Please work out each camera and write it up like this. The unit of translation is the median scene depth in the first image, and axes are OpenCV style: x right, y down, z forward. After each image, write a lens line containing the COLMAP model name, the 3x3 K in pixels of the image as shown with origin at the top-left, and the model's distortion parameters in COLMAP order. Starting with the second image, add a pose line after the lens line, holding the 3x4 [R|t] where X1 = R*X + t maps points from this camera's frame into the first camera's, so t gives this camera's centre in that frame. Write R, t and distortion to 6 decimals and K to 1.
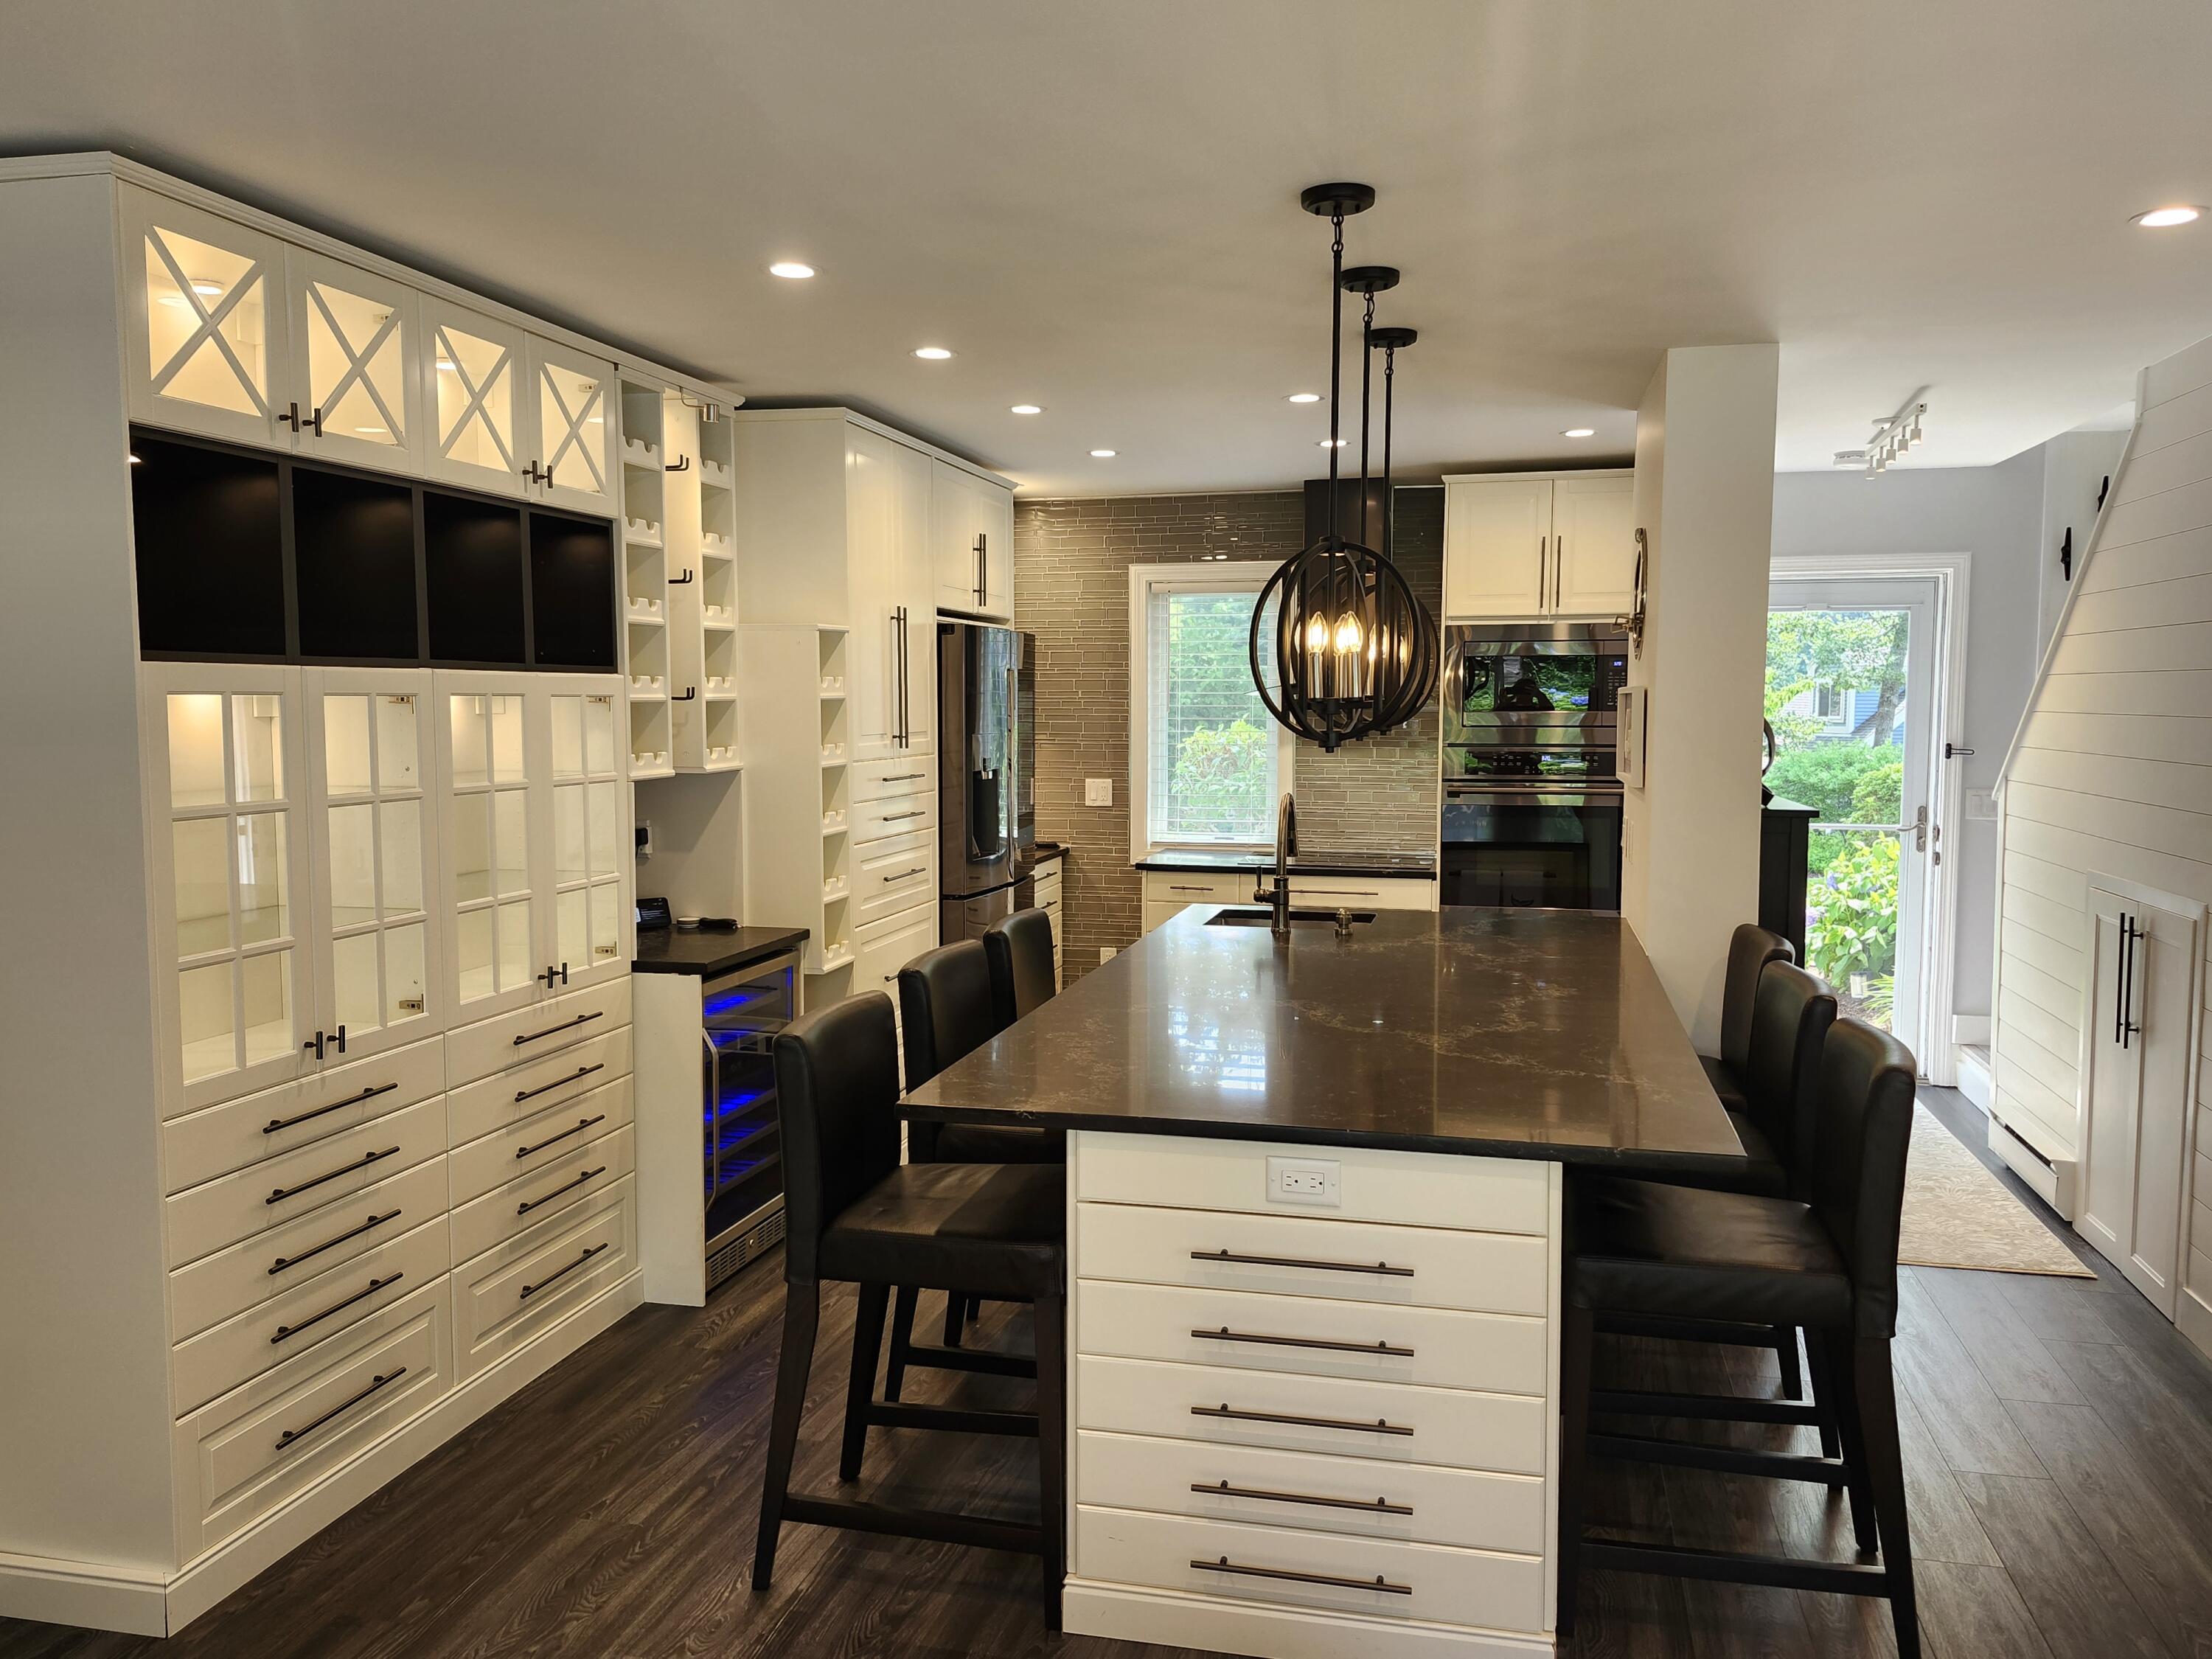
lens RADIAL K [[1670.6, 0, 1119.1], [0, 1670.6, 836.7], [0, 0, 1]] dist [0.060161, -0.037286]
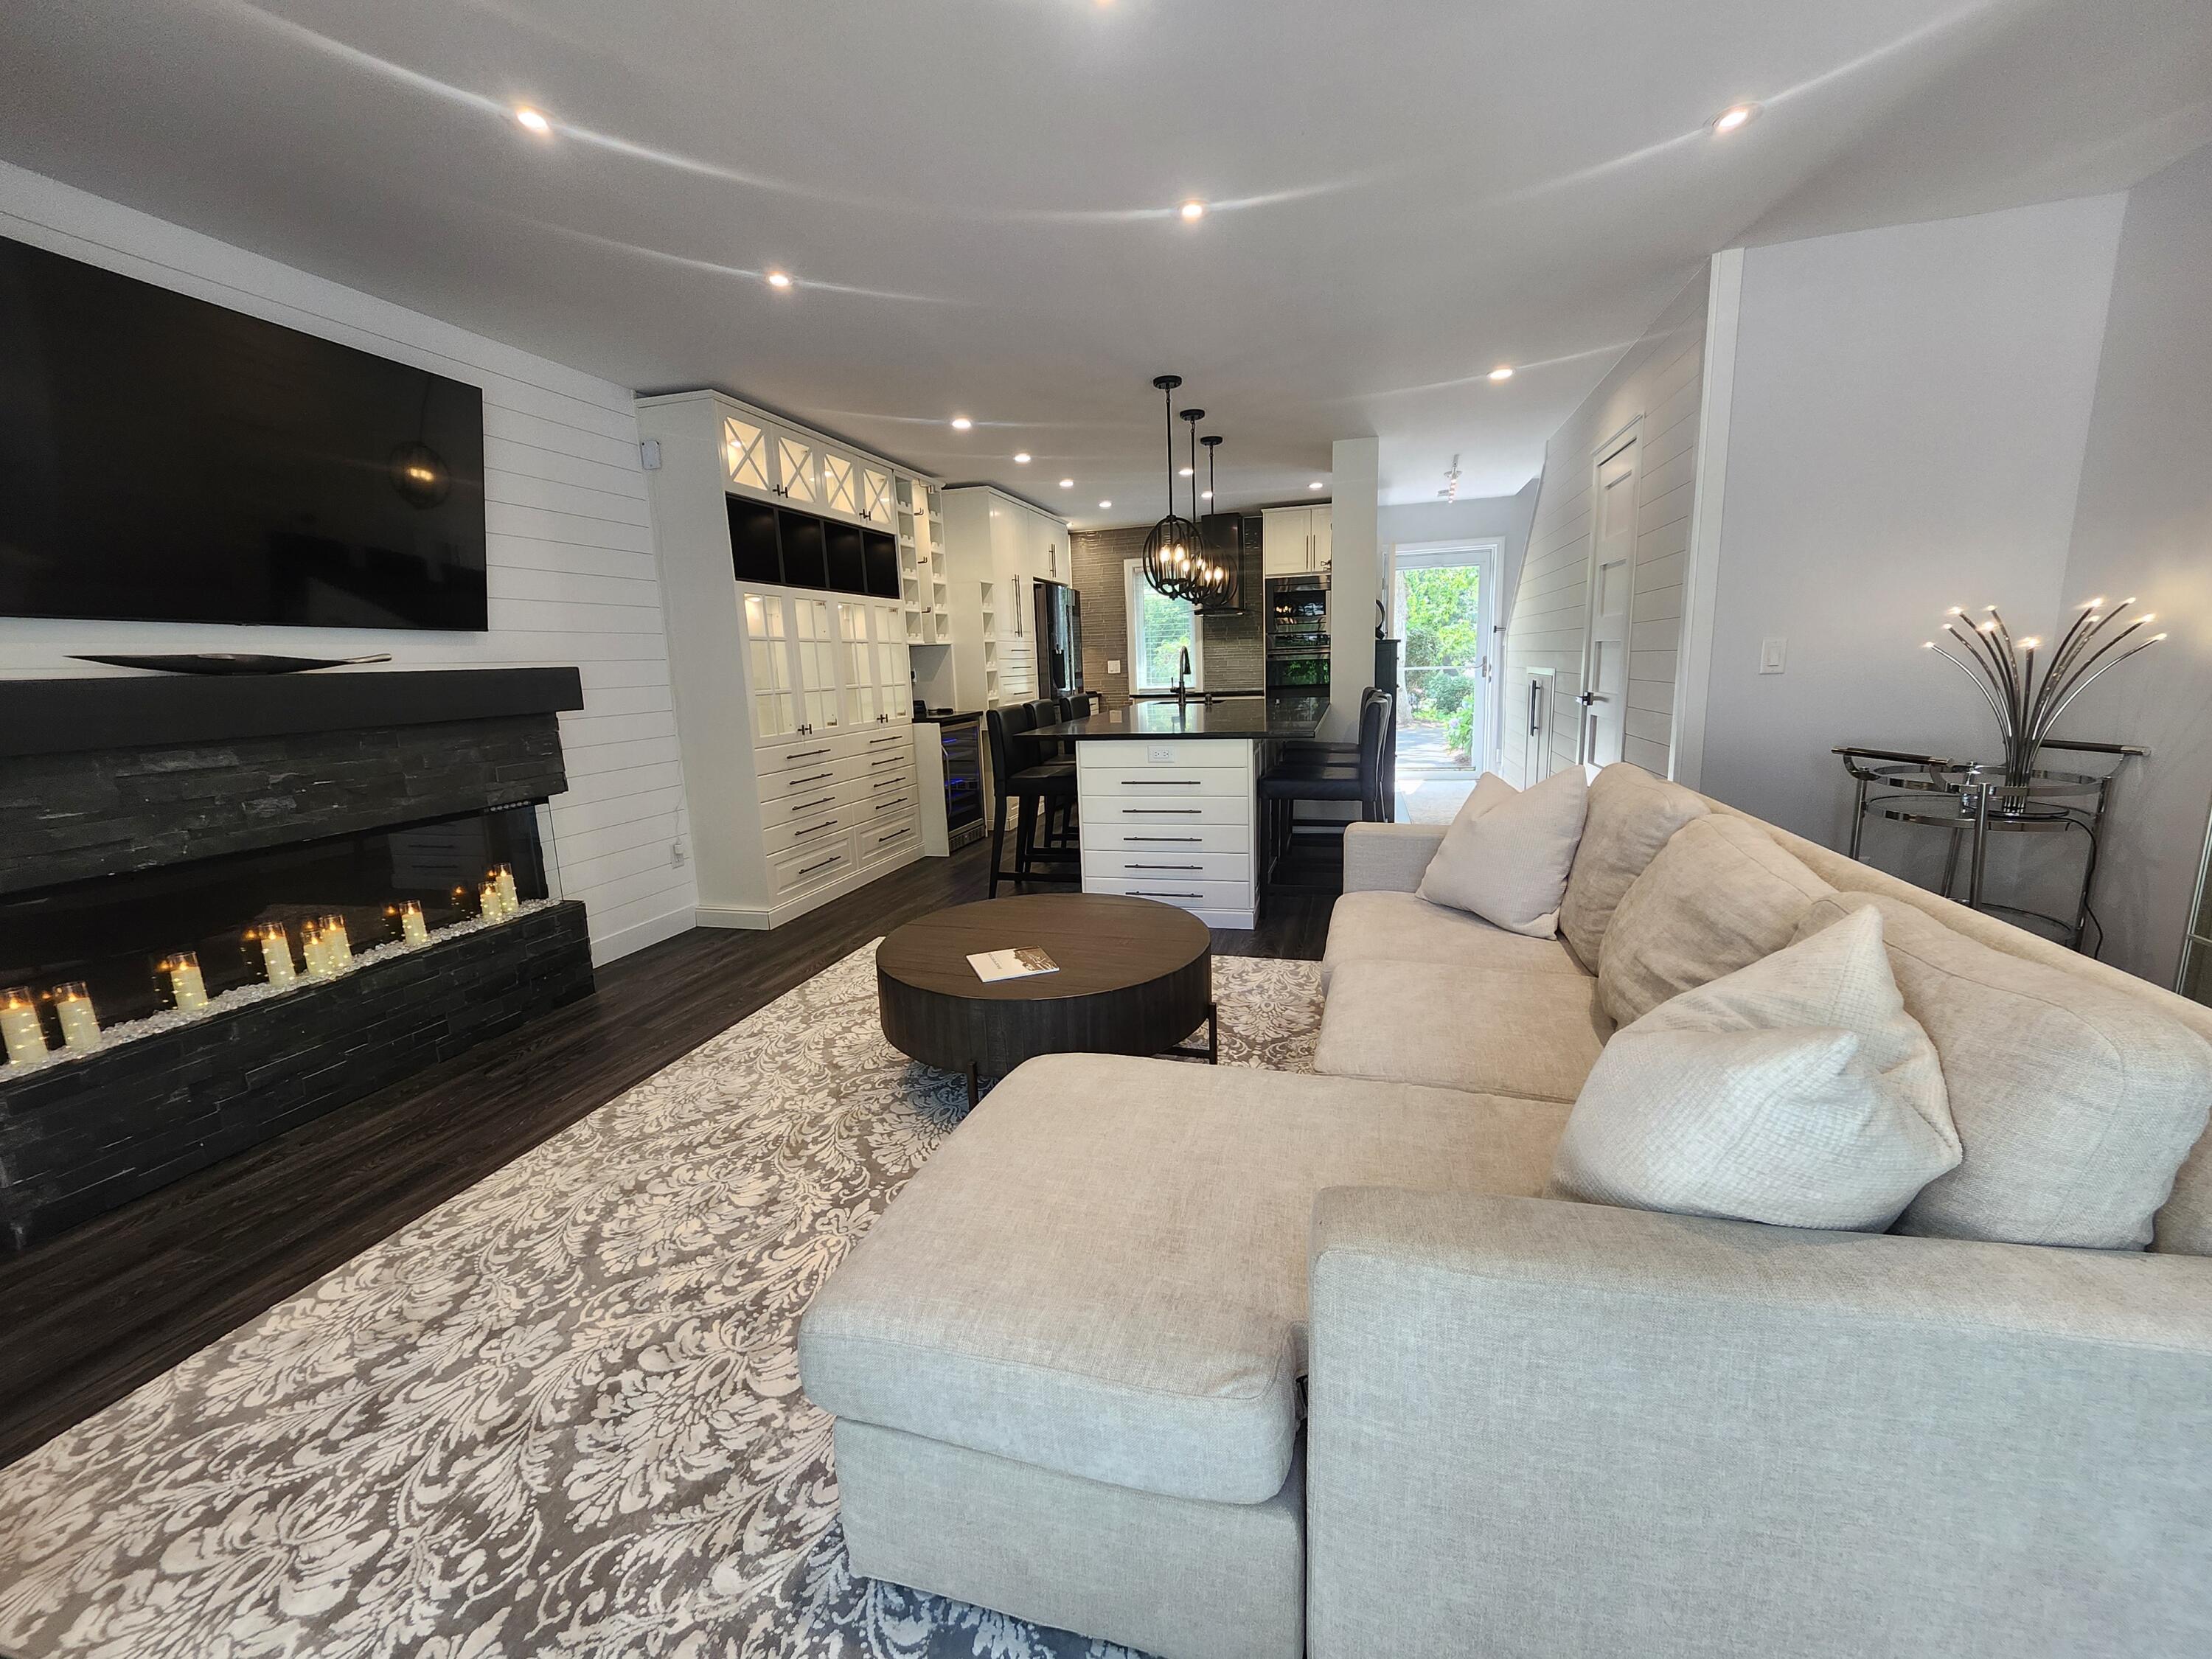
lens RADIAL K [[873.0, 0, 1112.5], [0, 873.0, 817.1], [0, 0, 1]] dist [0.003964, -0.001234]
pose [[0.998379, -0.030055, -0.048325, 0.061742], [0.034456, 0.995071, 0.092991, 0.109231], [0.045292, -0.094505, 0.994494, -0.277284]]
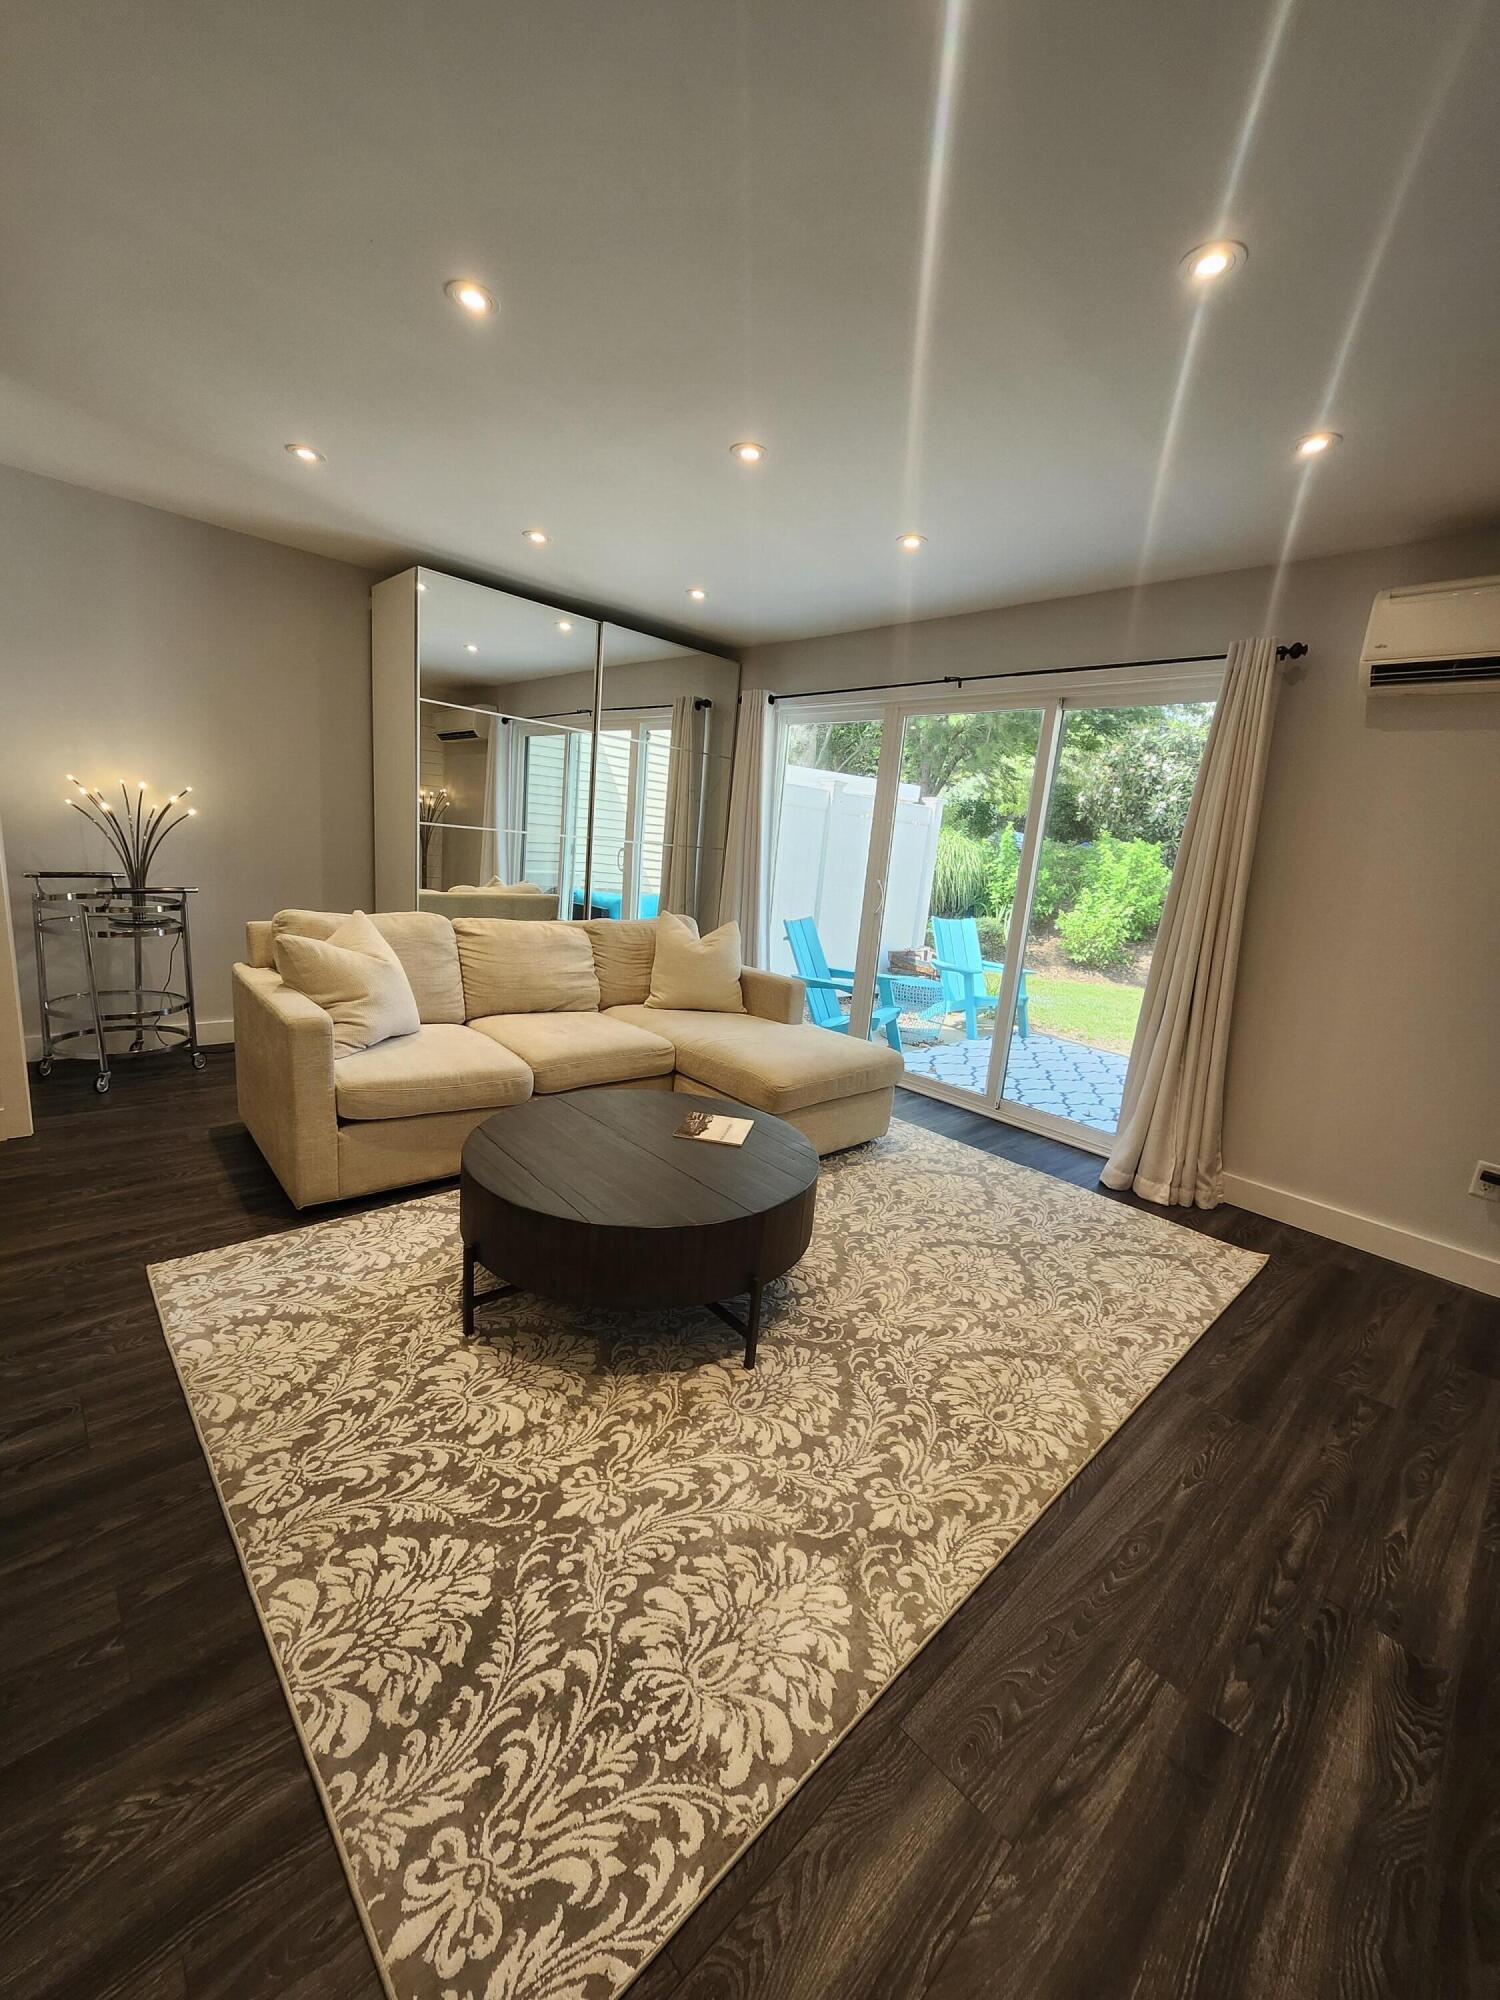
lens RADIAL K [[789.3, 0, 763.3], [0, 789.3, 1011.2], [0, 0, 1]] dist [0.003964, -0.001234]
pose [[-0.832166, -0.193787, 0.519563, -0.332152], [-0.048096, 0.958642, 0.280521, 0.012960], [-0.552437, 0.208451, -0.807070, 0.671318]]
